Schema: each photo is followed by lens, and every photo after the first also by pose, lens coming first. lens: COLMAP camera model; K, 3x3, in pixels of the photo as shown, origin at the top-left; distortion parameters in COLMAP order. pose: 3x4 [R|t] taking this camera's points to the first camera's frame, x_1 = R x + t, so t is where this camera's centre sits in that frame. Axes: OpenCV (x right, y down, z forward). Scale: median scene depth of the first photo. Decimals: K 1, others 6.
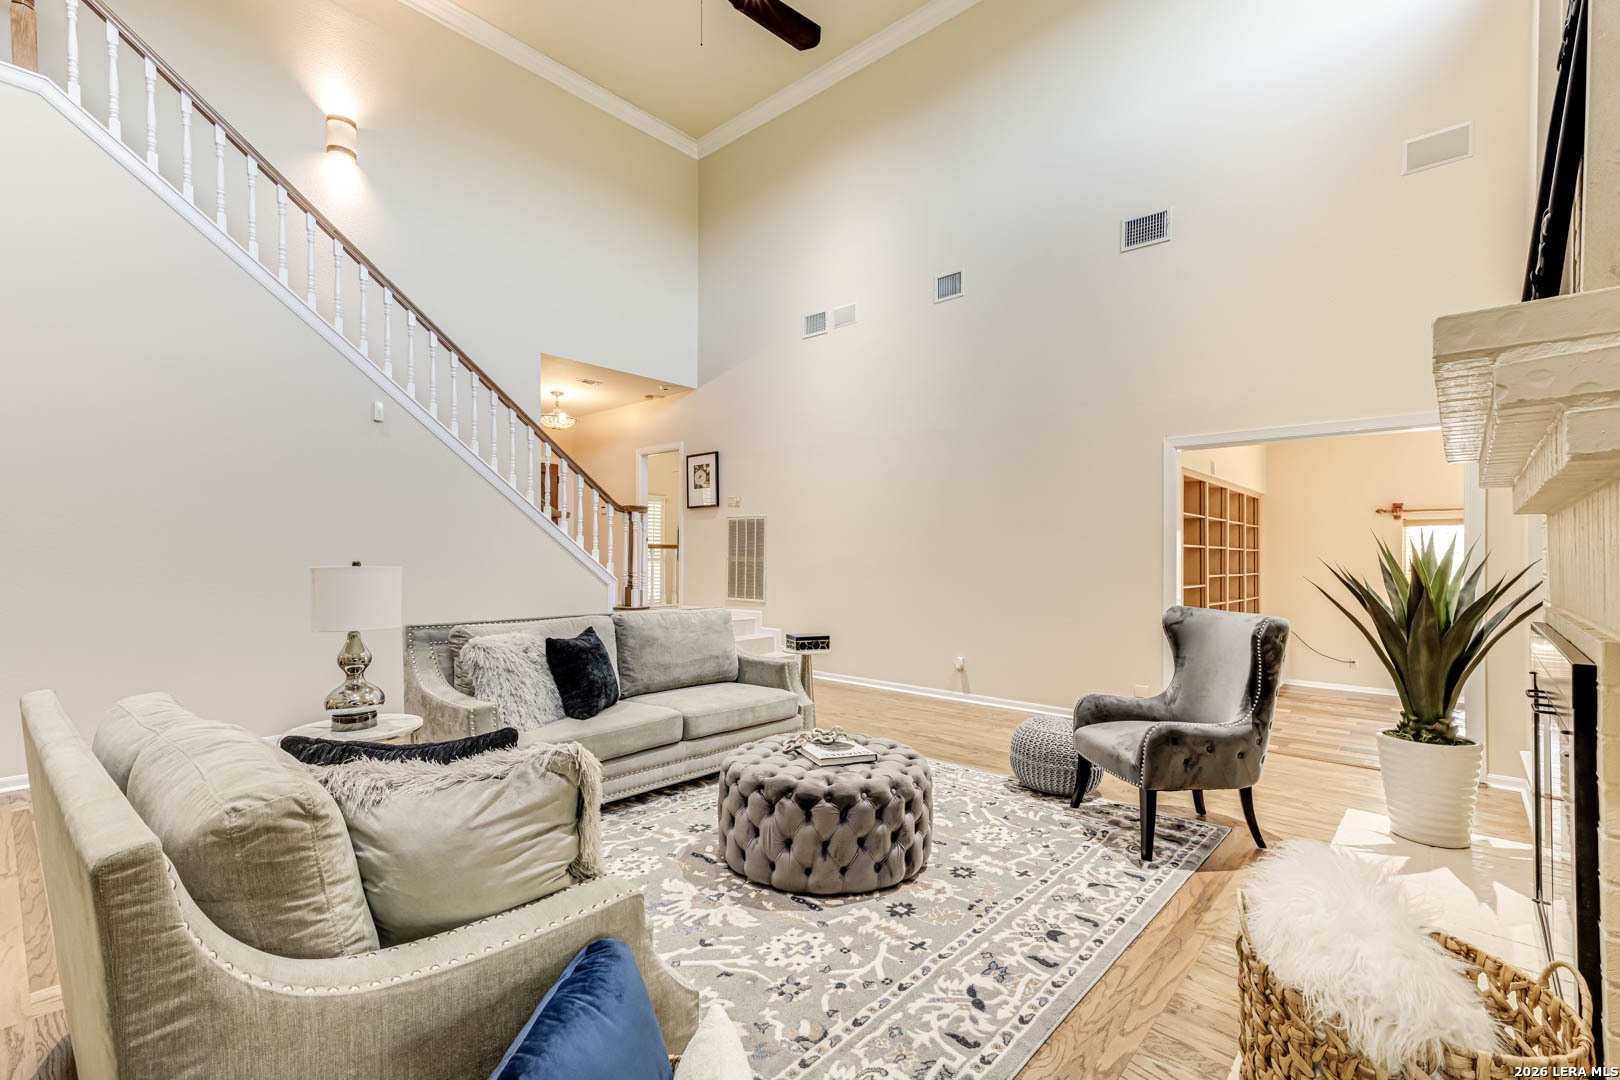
lens RADIAL K [[726.1, 0, 813.6], [0, 726.1, 553.6], [0, 0, 1]] dist [0.019592, -0.000511]
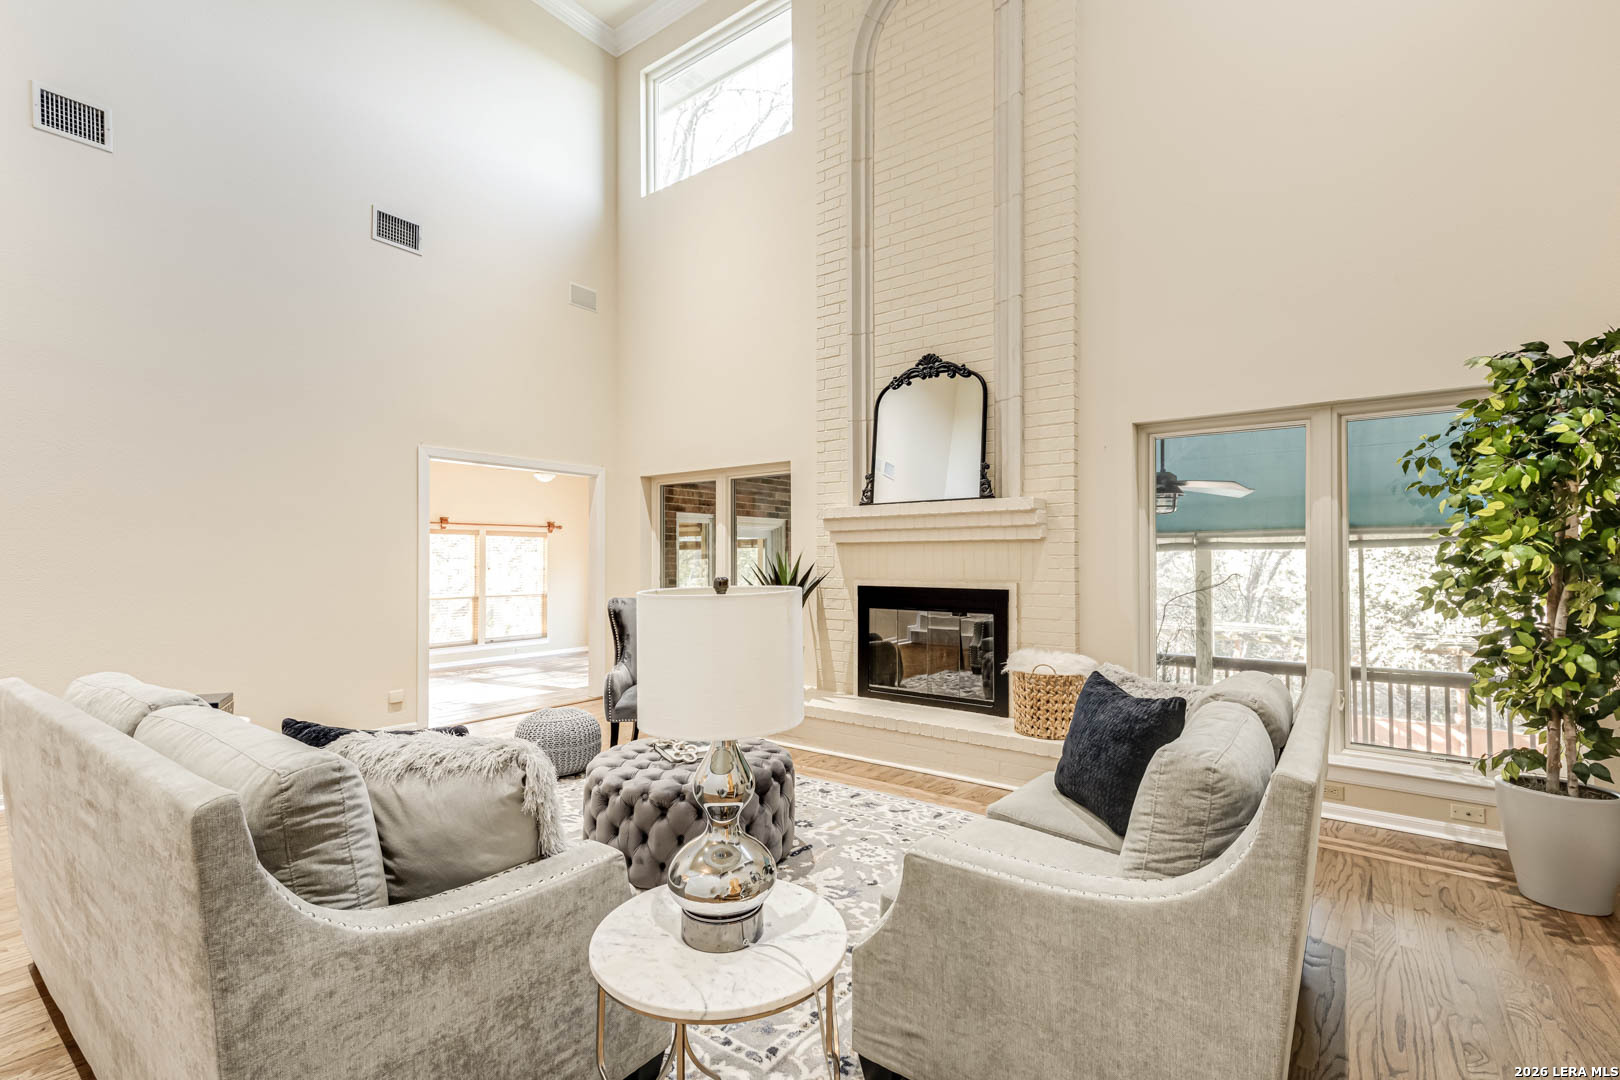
lens RADIAL K [[726.1, 0, 813.4], [0, 726.1, 544.0], [0, 0, 1]] dist [0.019592, -0.000511]
pose [[-0.086986, 0.019129, 0.996026, -1.259877], [-0.005985, 0.999788, -0.019724, -0.000278], [-0.996192, -0.007677, -0.086854, 1.129665]]
